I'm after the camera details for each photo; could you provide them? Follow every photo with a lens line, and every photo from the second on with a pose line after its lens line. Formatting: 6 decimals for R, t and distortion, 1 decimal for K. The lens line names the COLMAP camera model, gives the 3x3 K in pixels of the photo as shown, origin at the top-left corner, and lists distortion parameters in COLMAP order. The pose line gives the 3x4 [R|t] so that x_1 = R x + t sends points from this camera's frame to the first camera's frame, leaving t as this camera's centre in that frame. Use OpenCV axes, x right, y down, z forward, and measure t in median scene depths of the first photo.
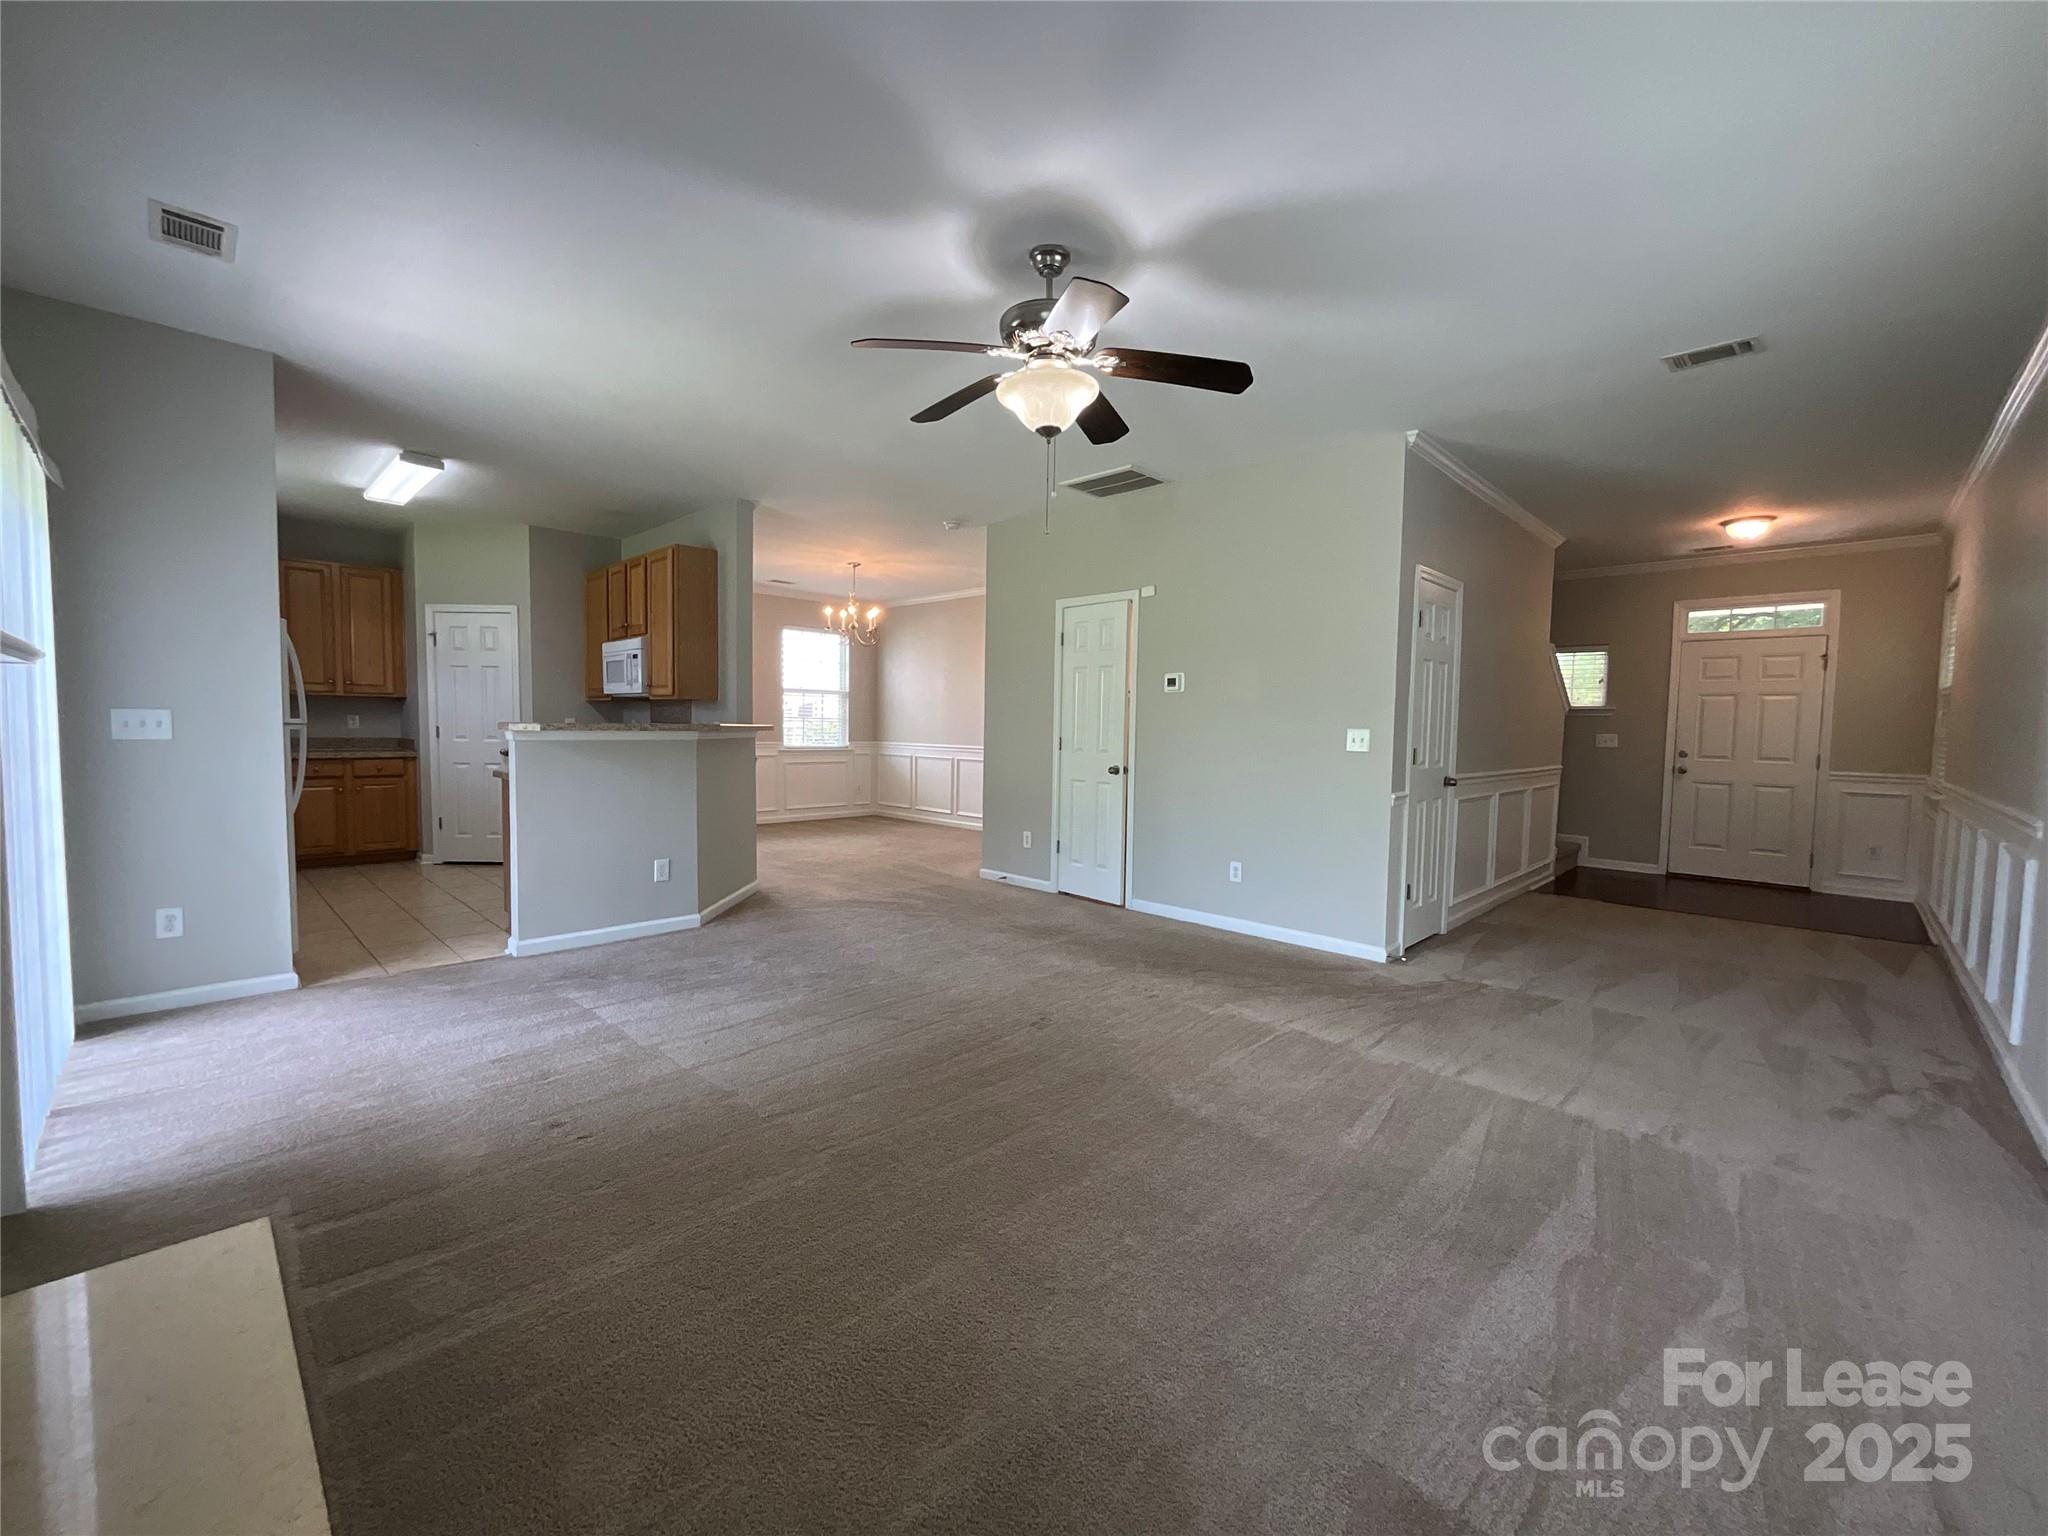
lens RADIAL K [[827.0, 0, 1028.4], [0, 827.0, 768.8], [0, 0, 1]] dist [0.000060, 0.000381]
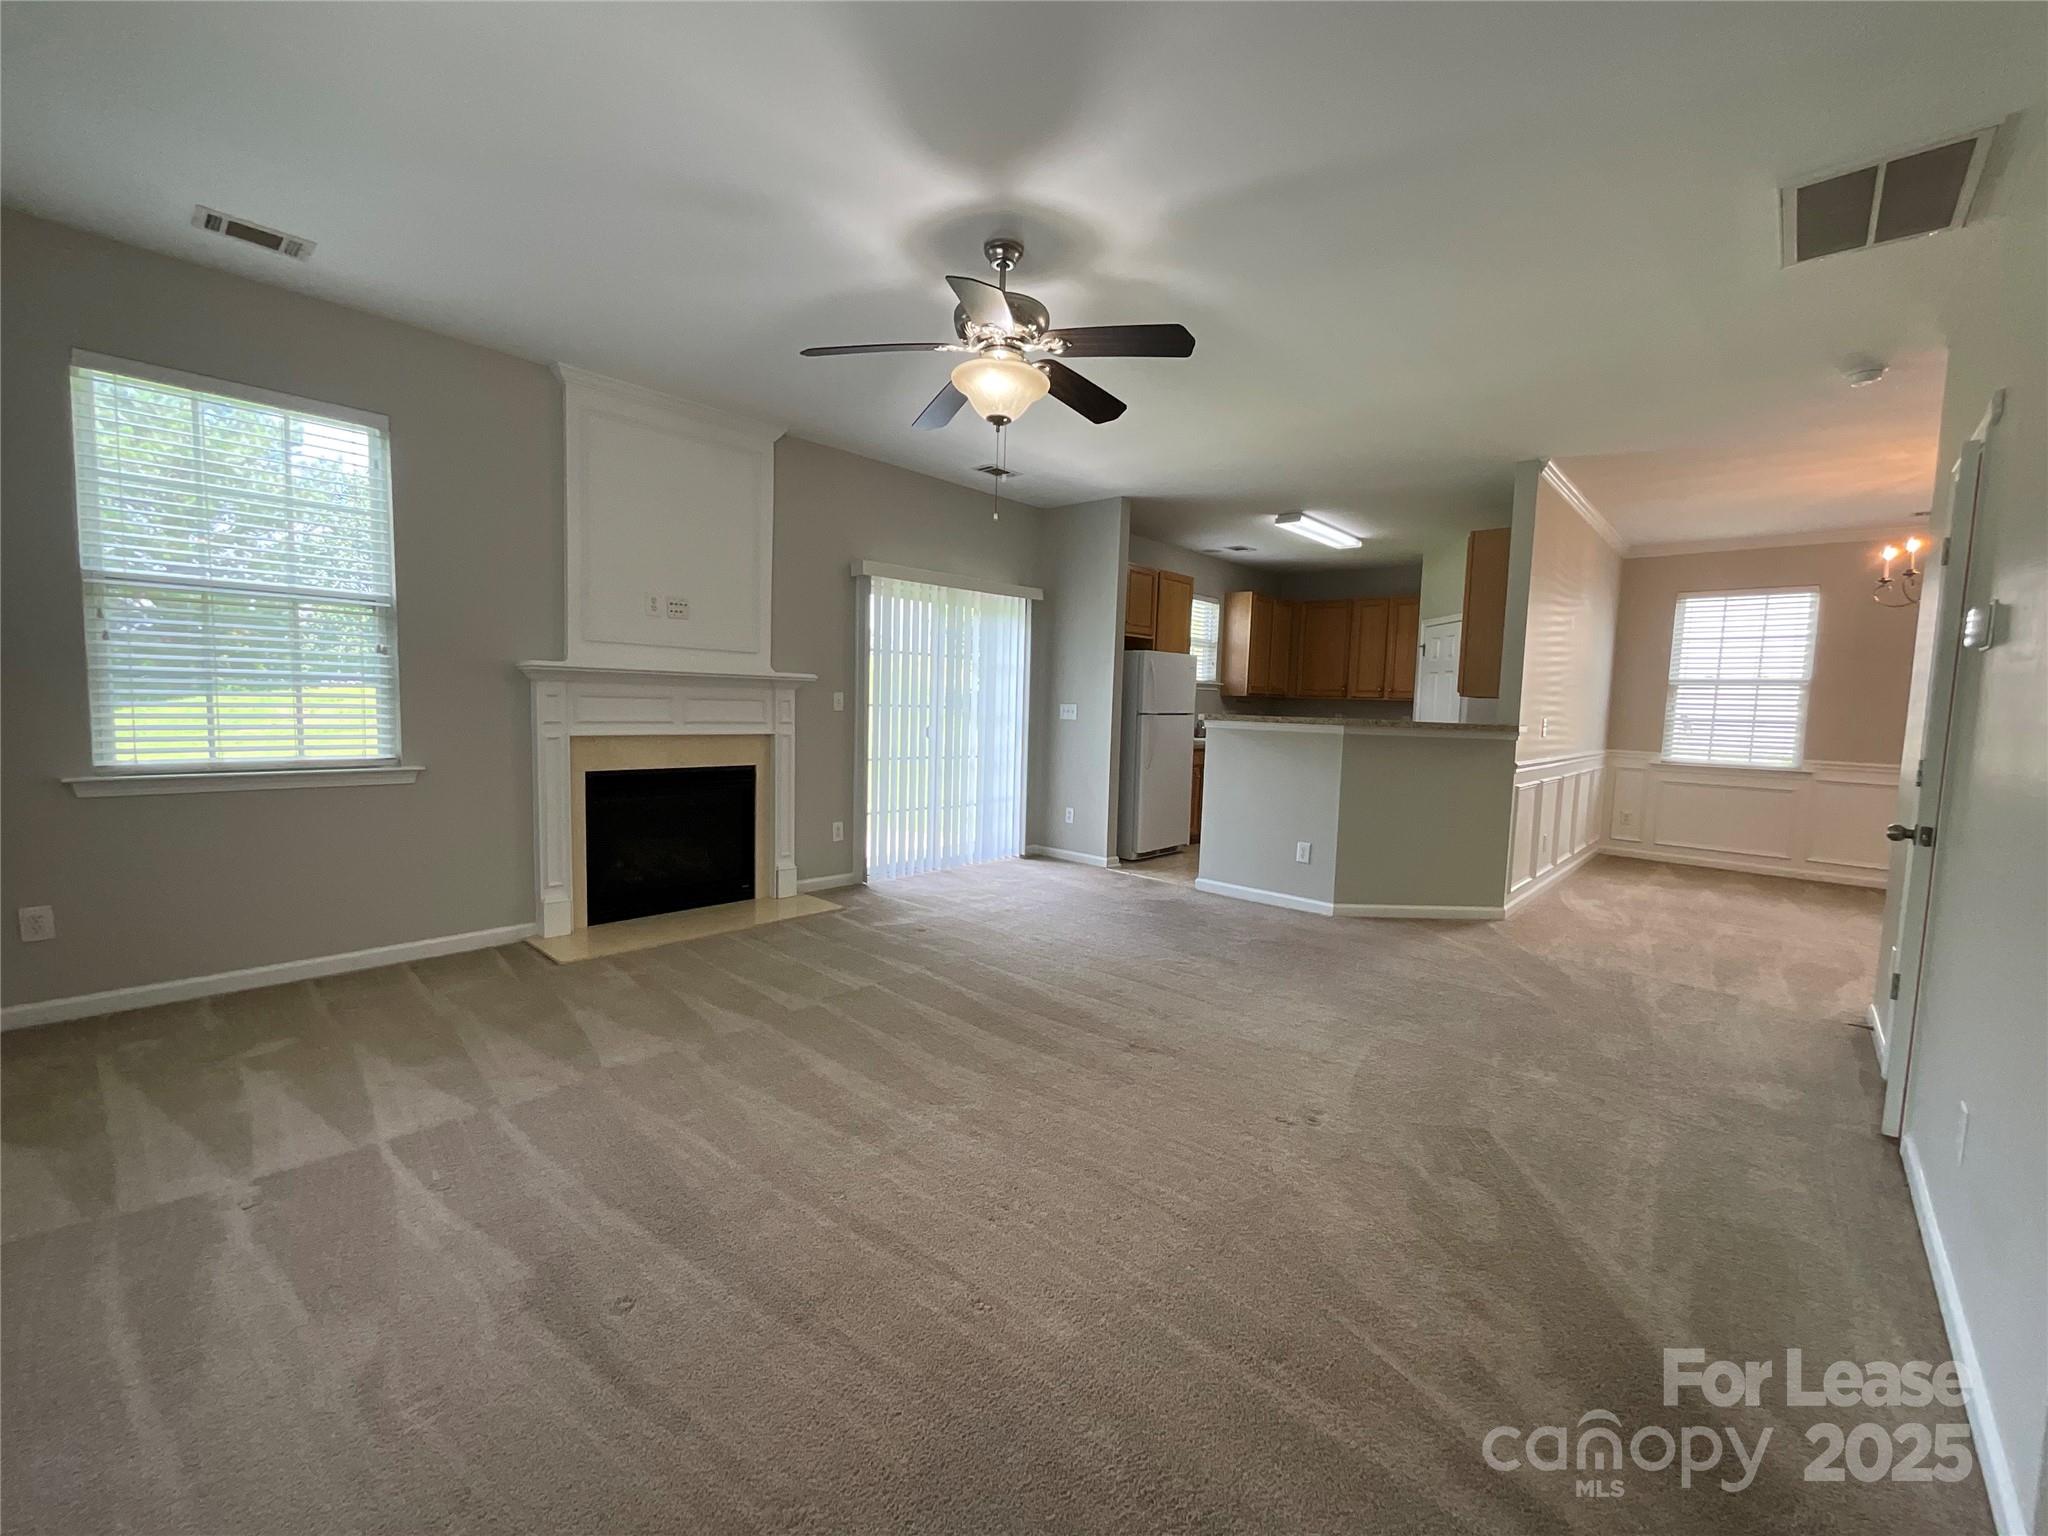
lens RADIAL K [[827.0, 0, 1028.4], [0, 827.0, 768.8], [0, 0, 1]] dist [0.000060, 0.000381]
pose [[0.036851, 0.065668, -0.997161, 0.467224], [-0.084065, 0.994505, 0.062387, -0.017898], [0.995779, 0.081527, 0.042169, 0.441724]]
